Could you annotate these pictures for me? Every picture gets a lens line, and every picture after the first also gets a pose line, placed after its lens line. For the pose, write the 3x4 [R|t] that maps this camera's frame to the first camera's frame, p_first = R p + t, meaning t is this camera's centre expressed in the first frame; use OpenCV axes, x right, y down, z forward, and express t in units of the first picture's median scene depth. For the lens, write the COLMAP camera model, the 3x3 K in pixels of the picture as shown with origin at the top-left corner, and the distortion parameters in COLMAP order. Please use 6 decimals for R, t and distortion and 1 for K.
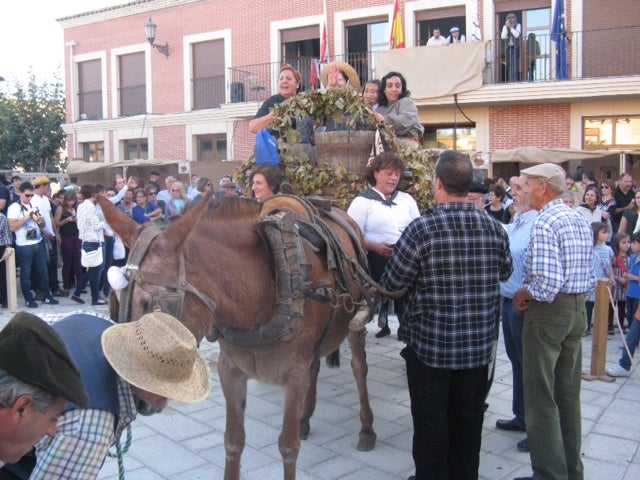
lens RADIAL K [[664.1, 0, 320.0], [0, 664.1, 240.0], [0, 0, 1]] dist [-0.160207, 0.136770]
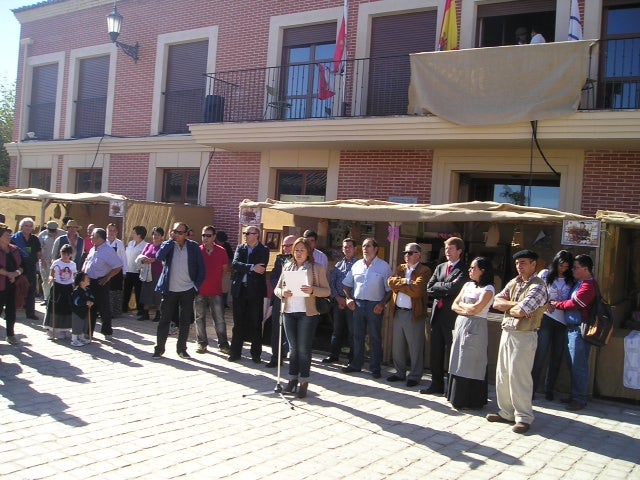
lens RADIAL K [[664.1, 0, 320.0], [0, 664.1, 240.0], [0, 0, 1]] dist [-0.160207, 0.136770]
pose [[0.994594, 0.082777, -0.062699, 0.038413], [-0.088316, 0.991887, -0.091438, -0.028814], [0.054622, 0.096481, 0.993835, 0.288492]]
